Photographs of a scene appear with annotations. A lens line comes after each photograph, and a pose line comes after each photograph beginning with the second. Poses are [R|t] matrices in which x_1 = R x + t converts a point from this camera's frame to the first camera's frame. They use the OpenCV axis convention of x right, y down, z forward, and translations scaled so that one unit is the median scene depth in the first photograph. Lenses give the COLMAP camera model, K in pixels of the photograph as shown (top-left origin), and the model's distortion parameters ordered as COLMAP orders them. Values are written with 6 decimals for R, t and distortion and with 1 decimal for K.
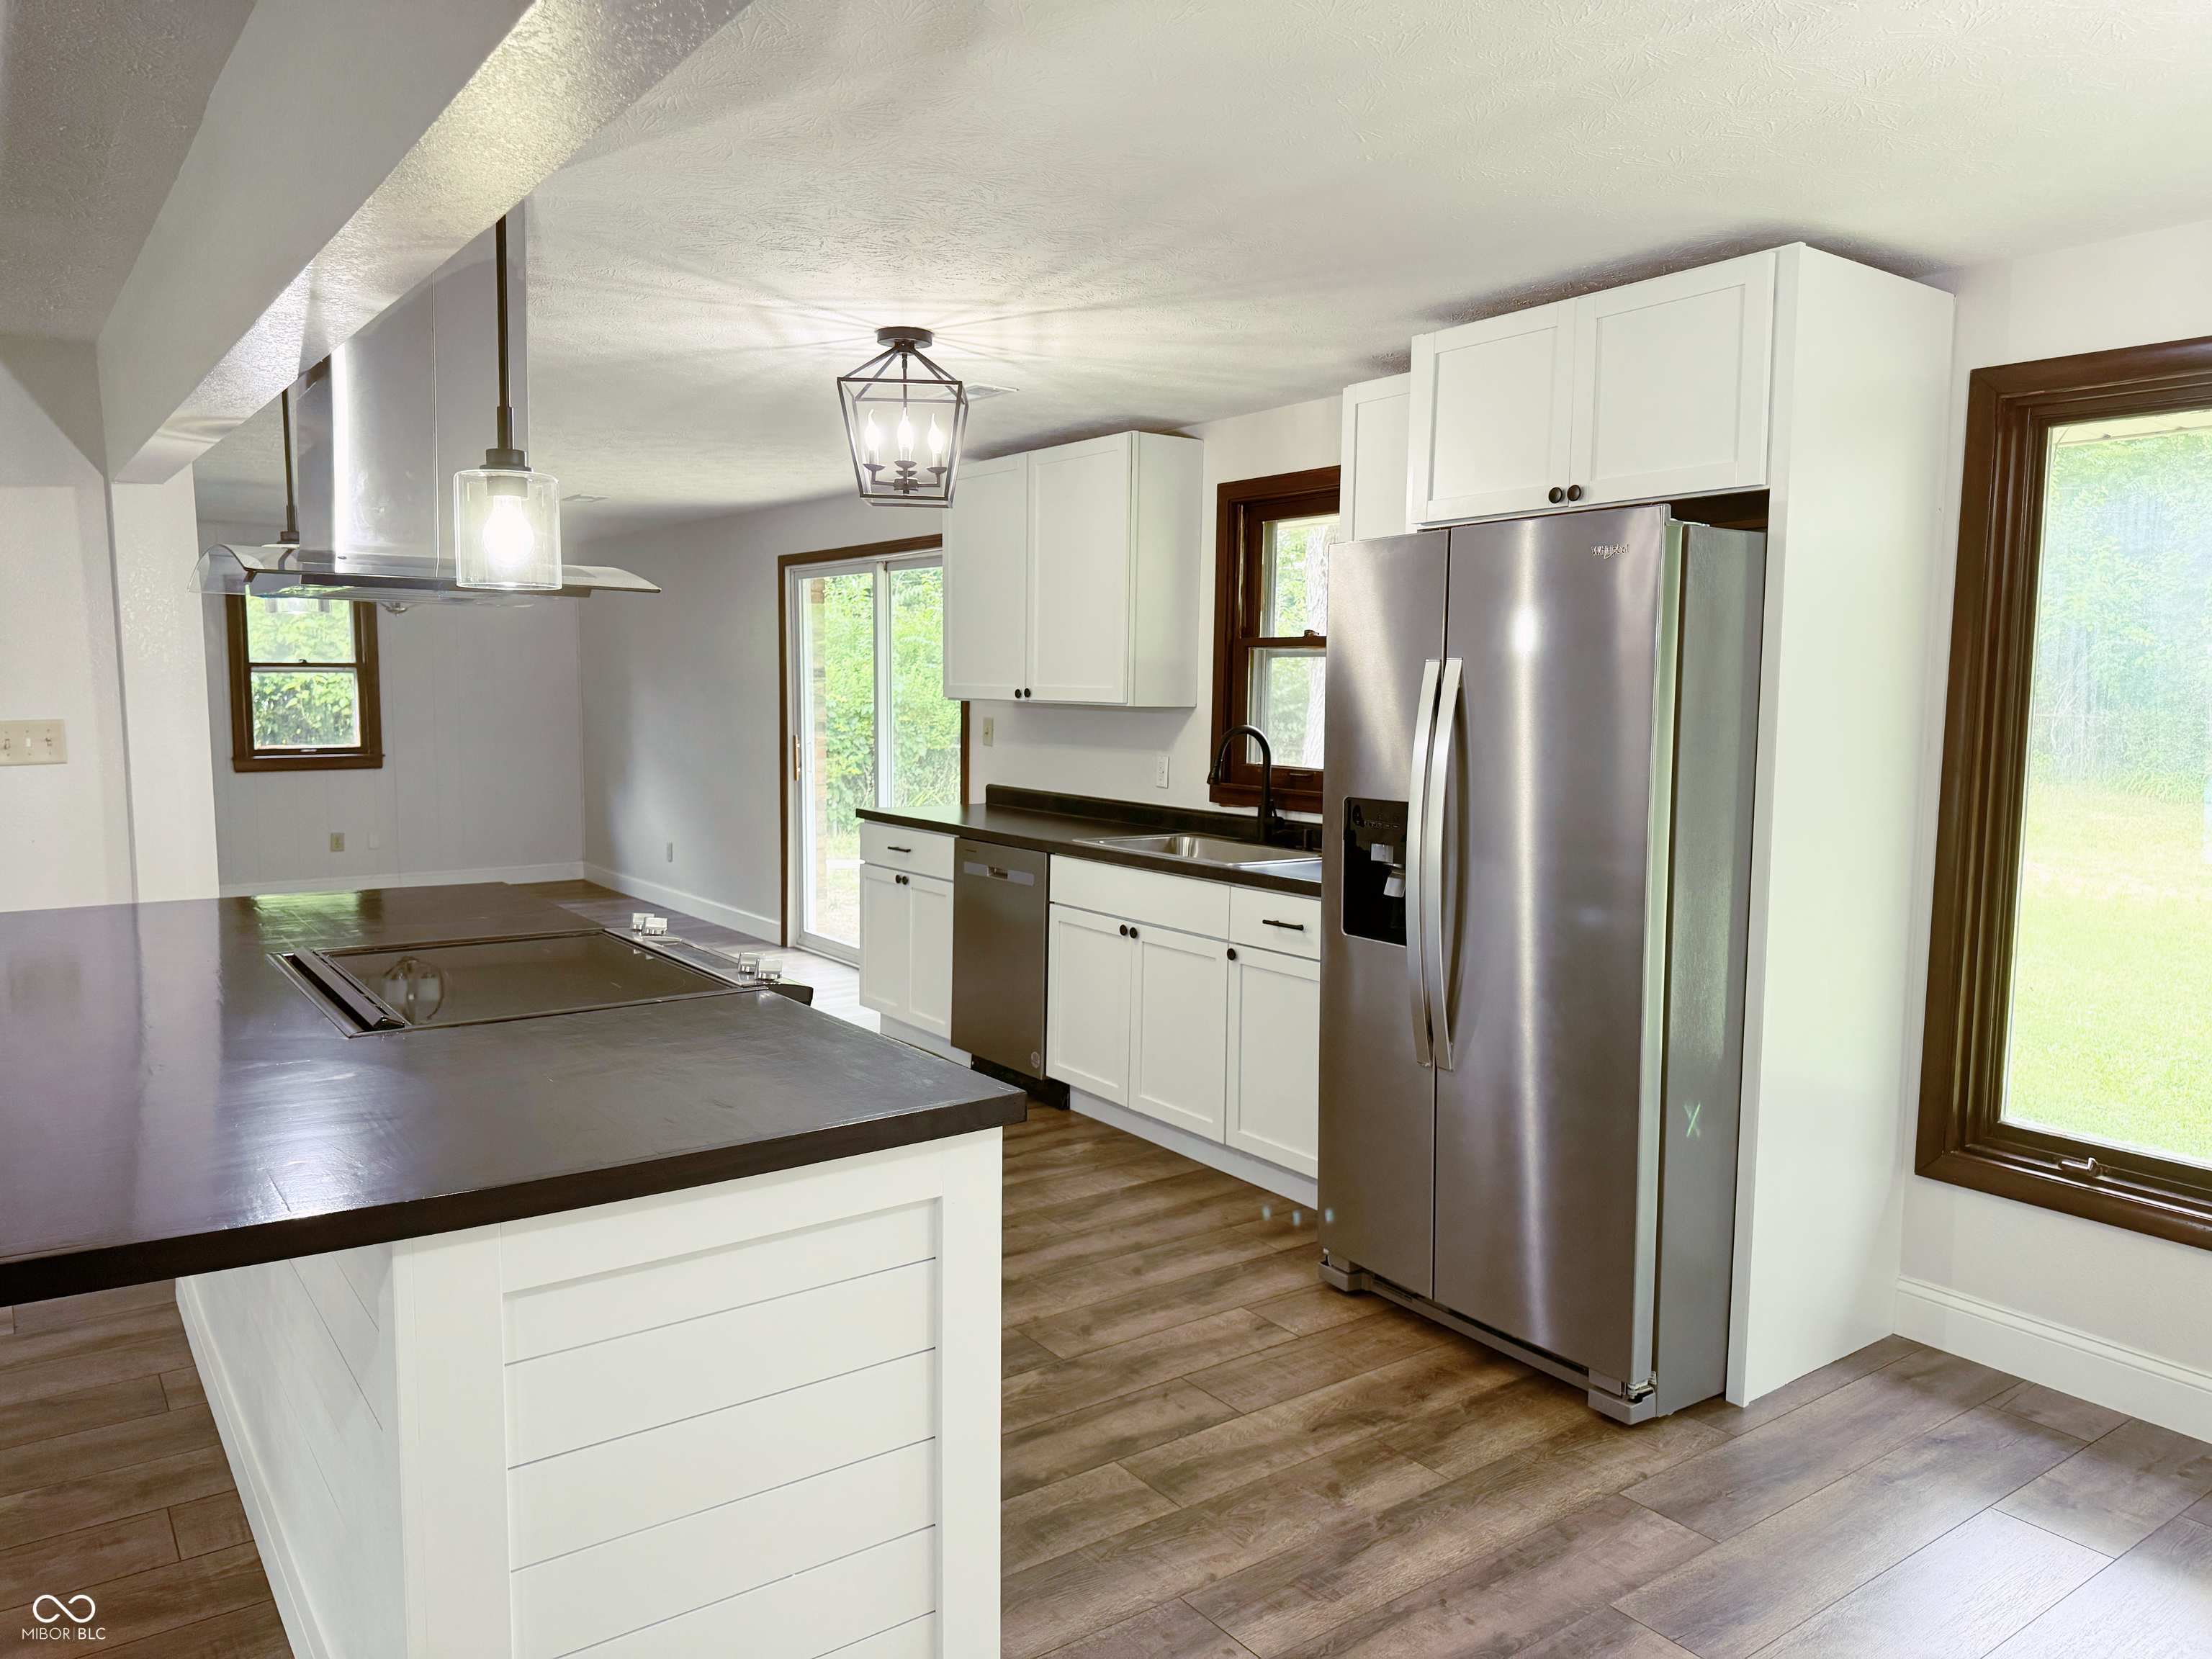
lens RADIAL K [[1565.8, 0, 1101.7], [0, 1565.8, 826.1], [0, 0, 1]] dist [0.063444, -0.079986]
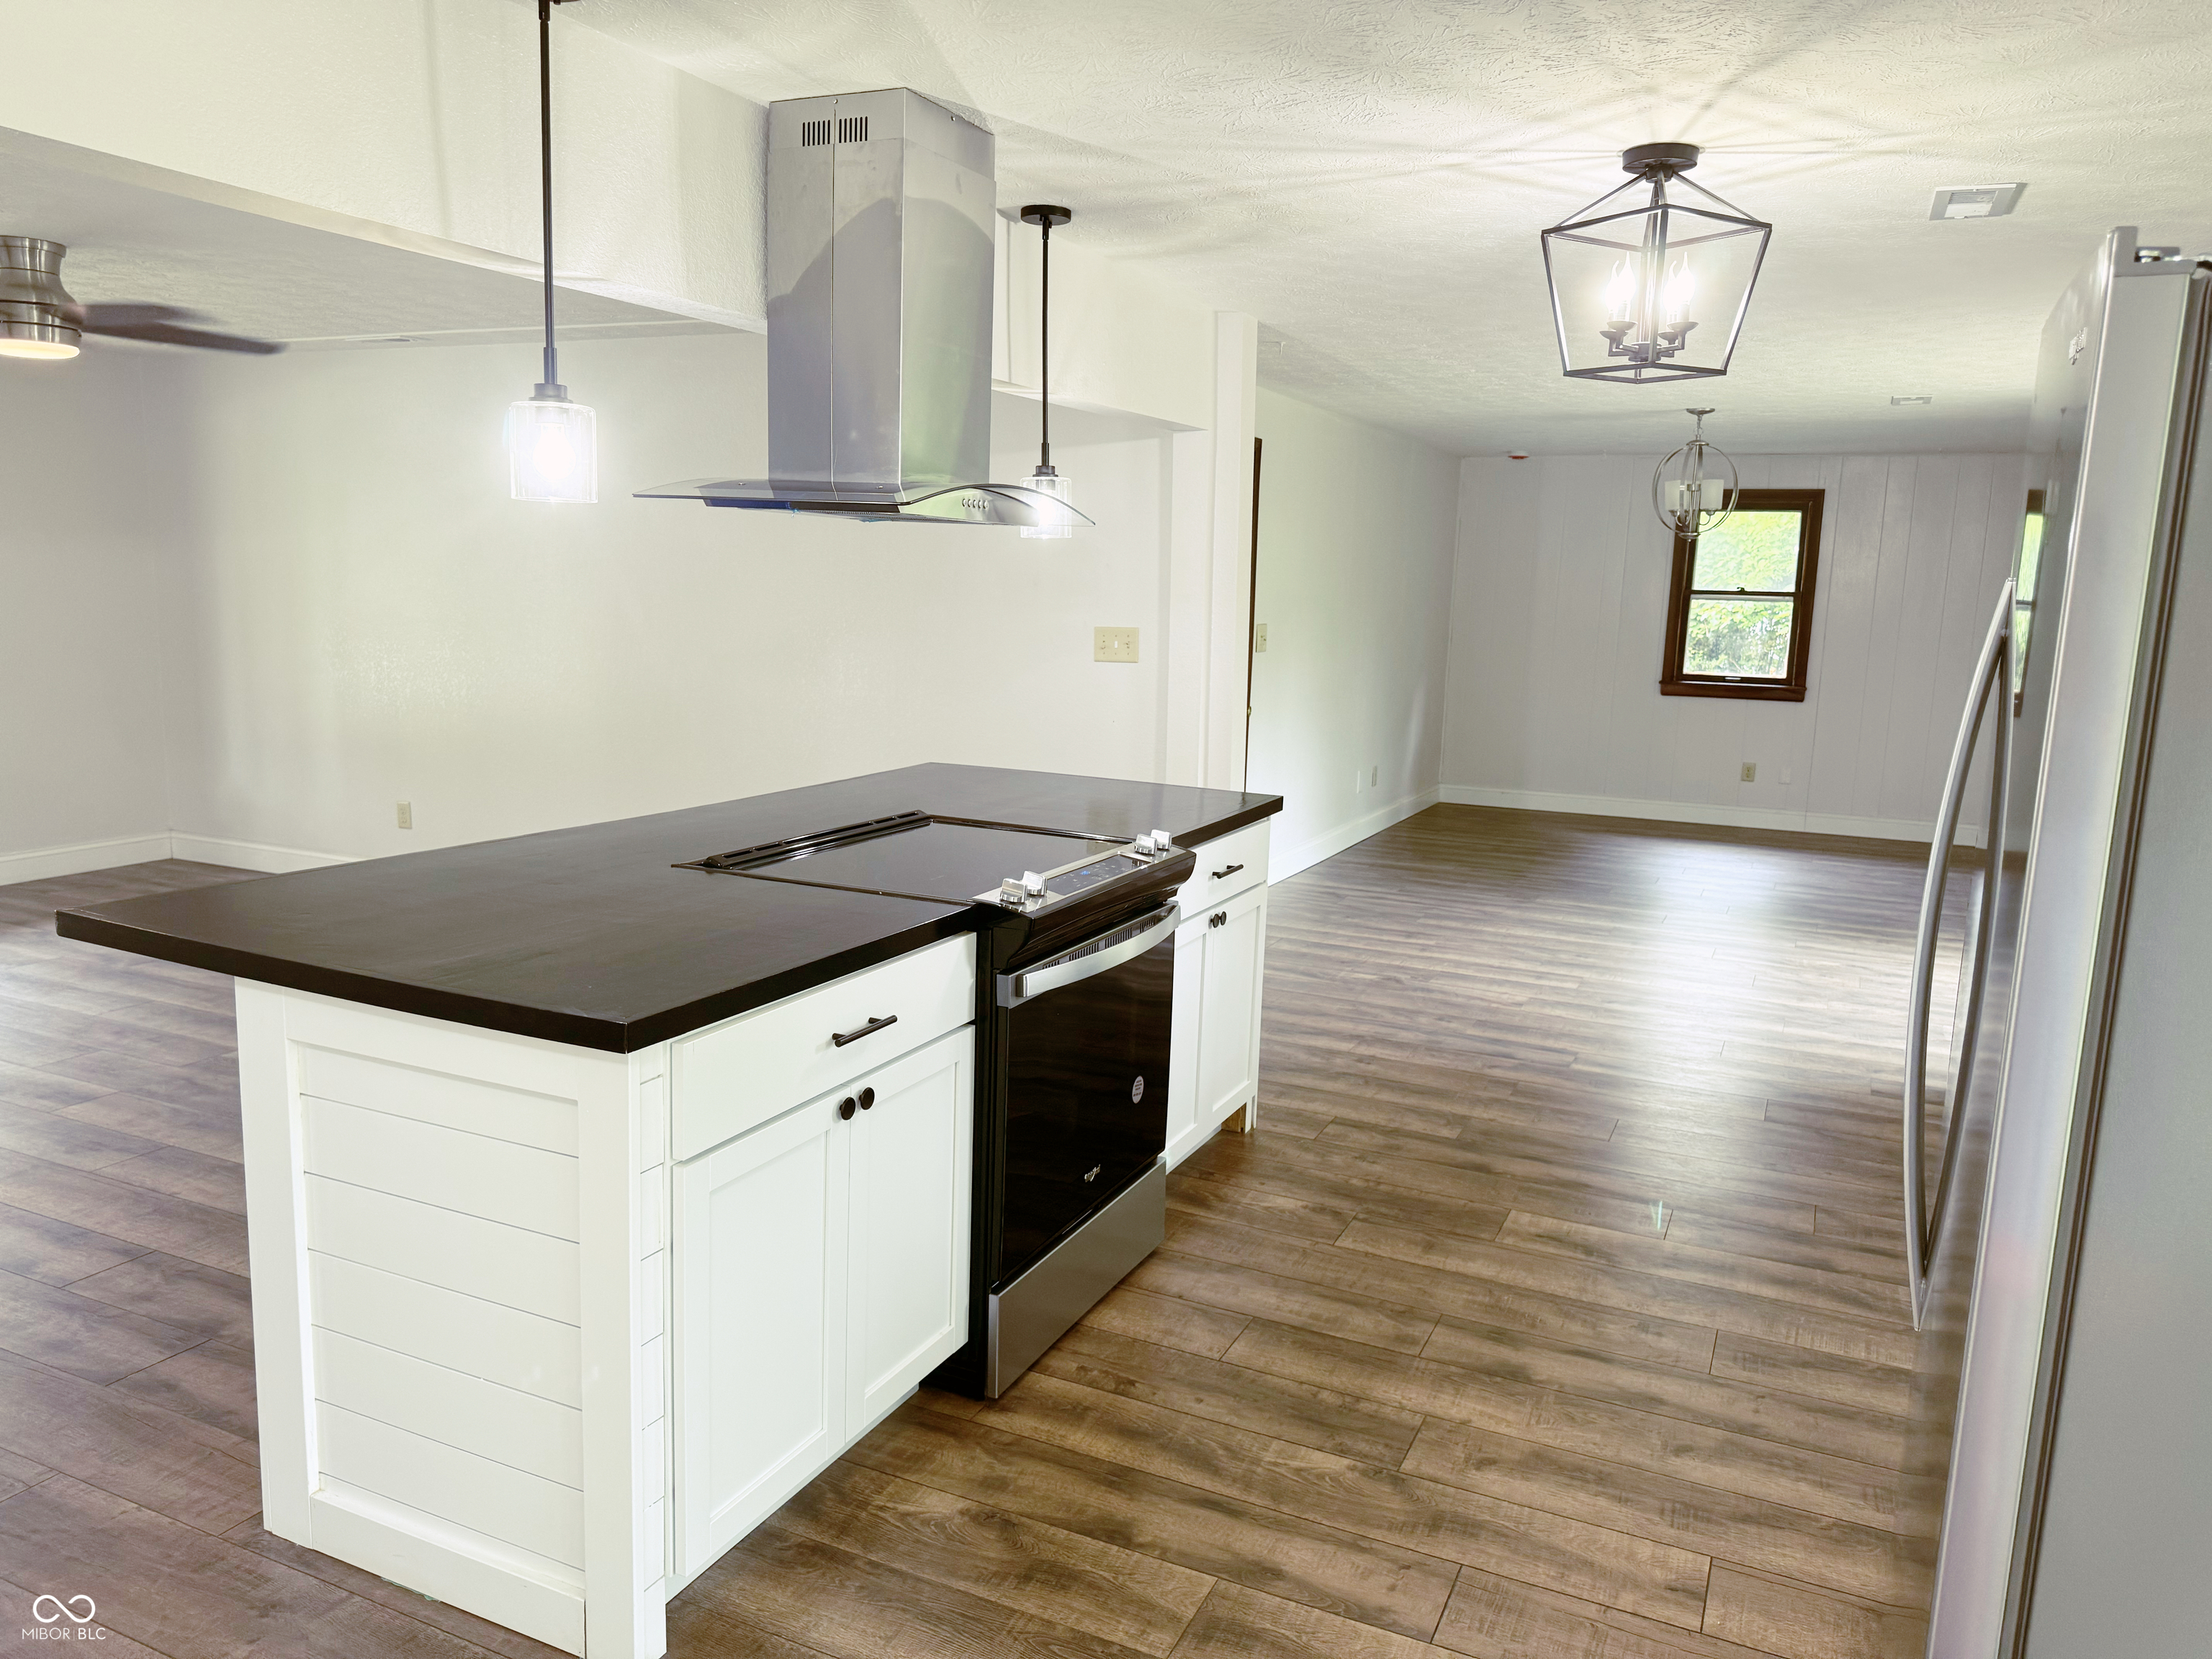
lens RADIAL K [[1565.8, 0, 1083.5], [0, 1565.8, 832.7], [0, 0, 1]] dist [0.063444, -0.079986]
pose [[0.480432, 0.147798, -0.864489, 0.451596], [-0.108635, 0.988136, 0.108564, -0.038329], [0.870278, 0.041756, 0.490788, 0.388392]]
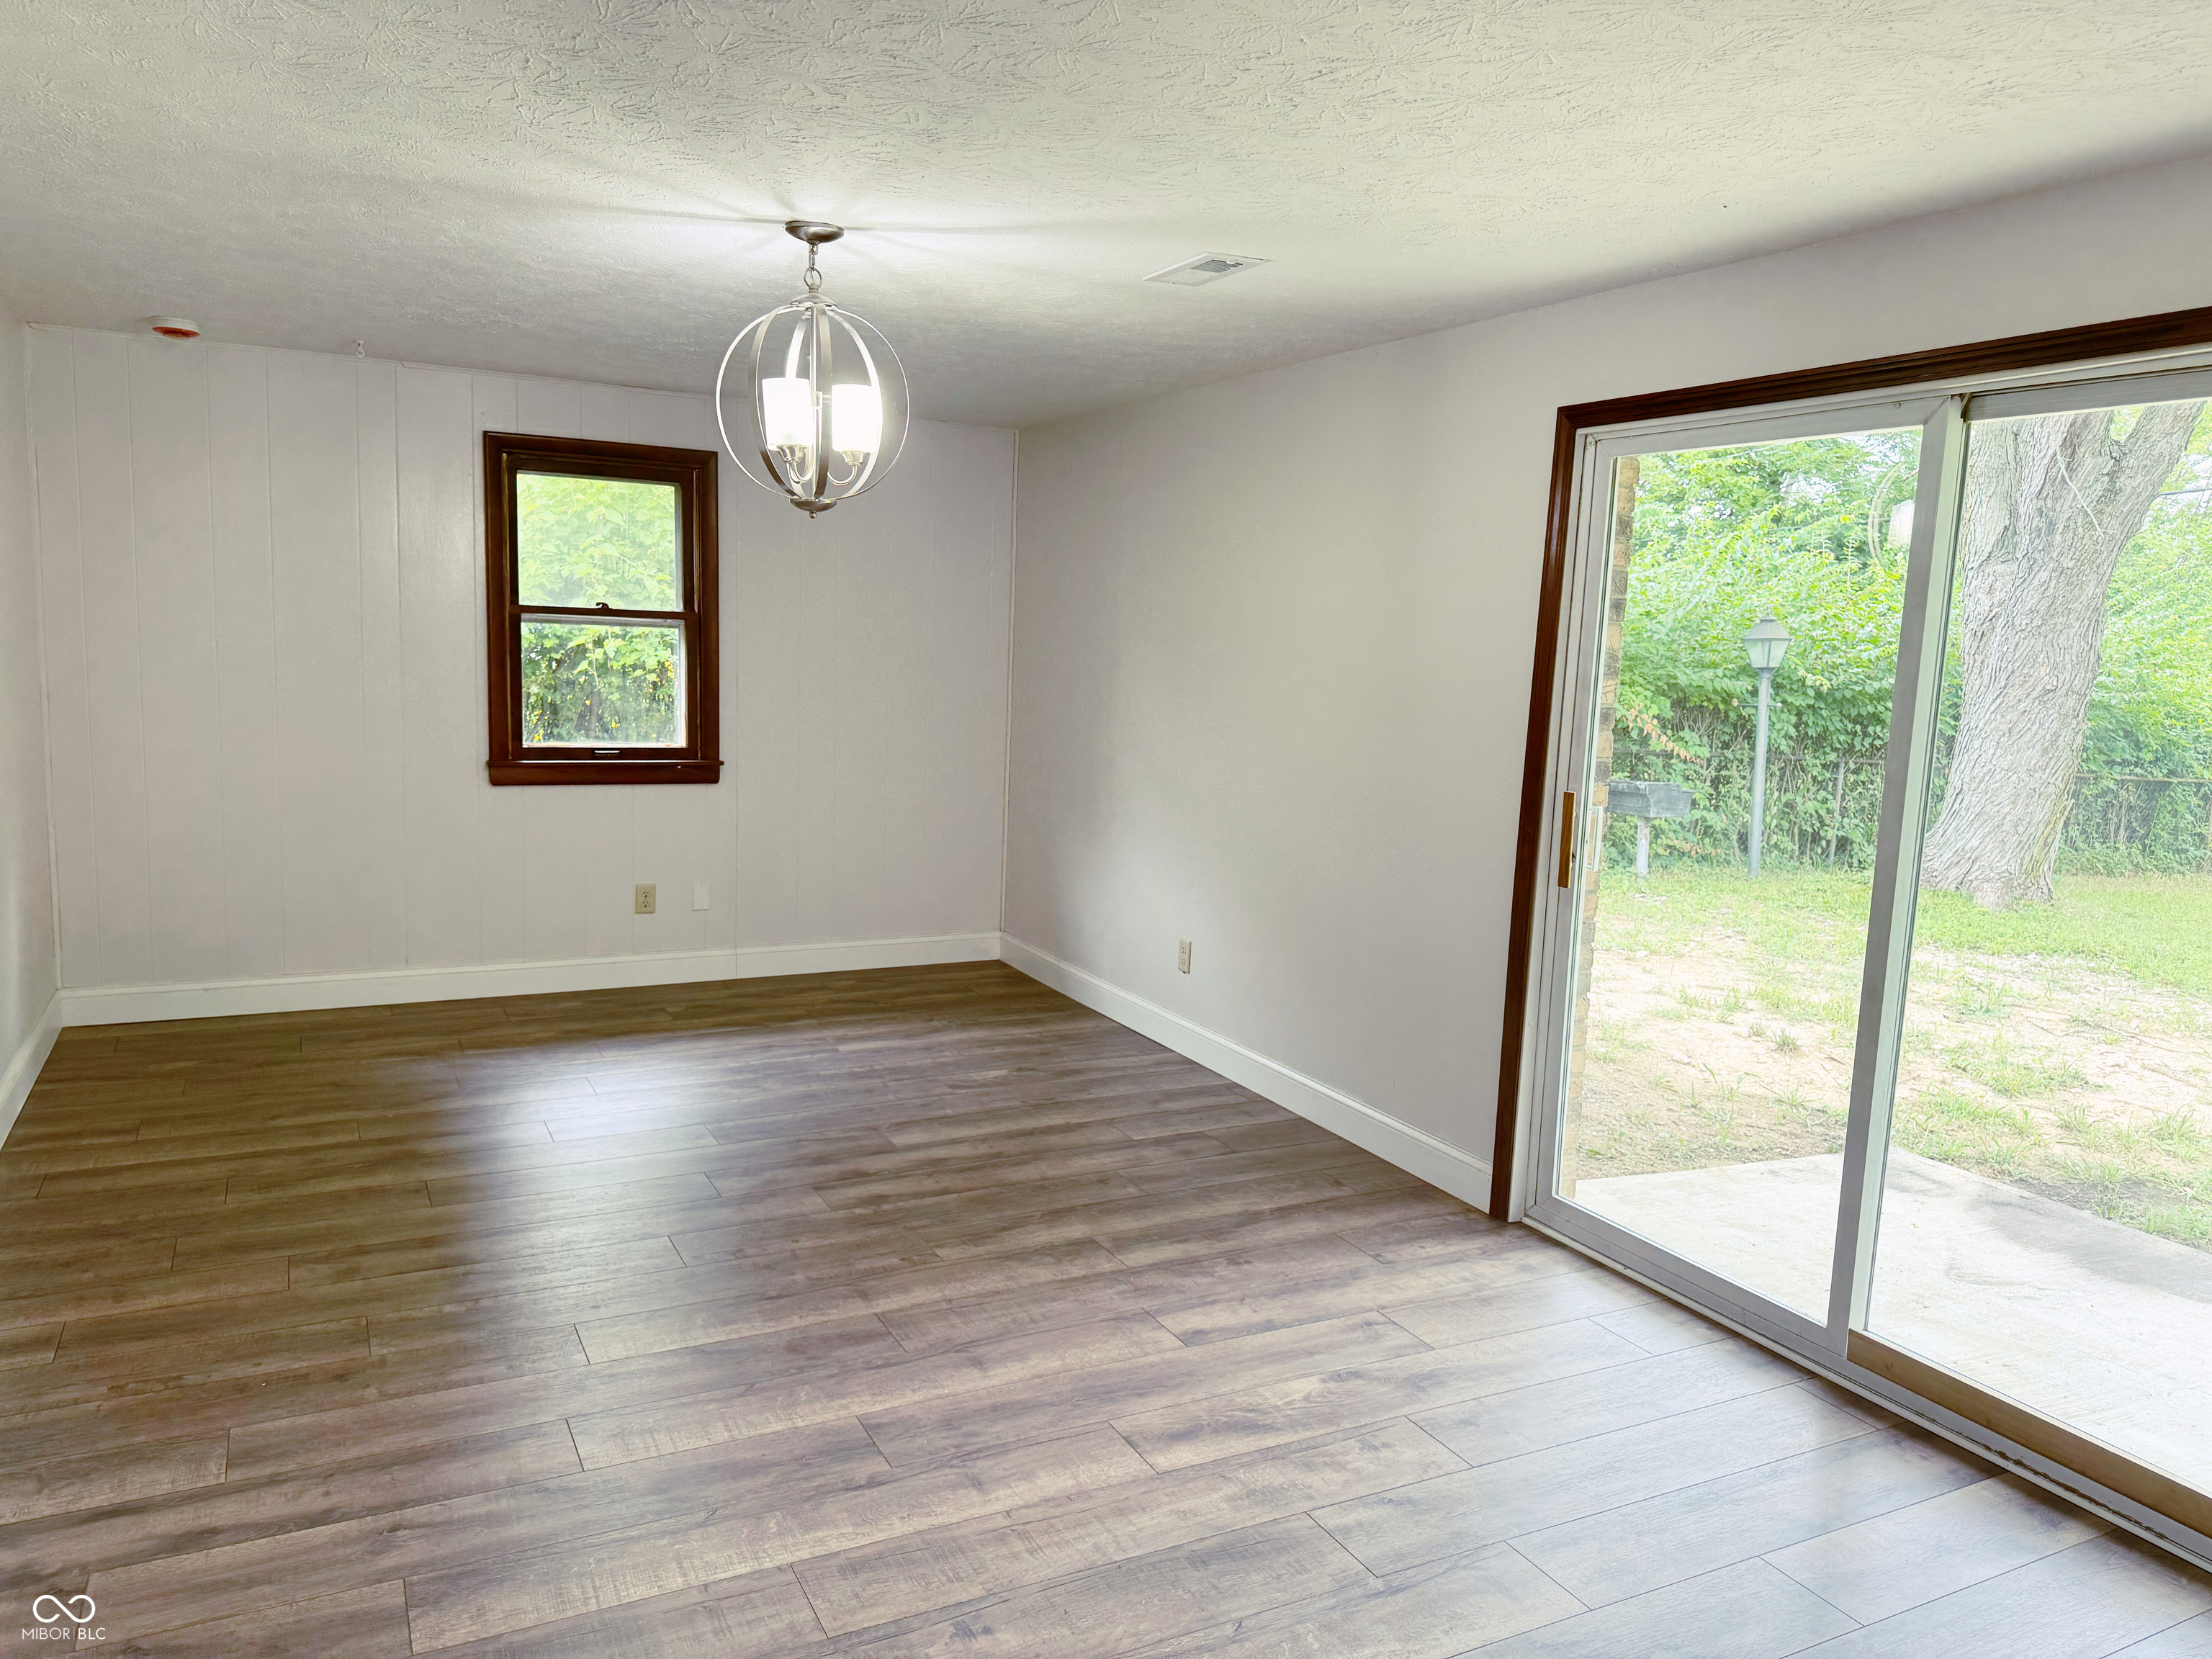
lens RADIAL K [[1565.8, 0, 1132.9], [0, 1565.8, 870.0], [0, 0, 1]] dist [0.063444, -0.079986]
pose [[0.990455, 0.050088, -0.128415, -0.541847], [-0.043436, 0.997591, 0.054092, -0.110061], [0.130815, -0.047998, 0.990244, 1.040918]]
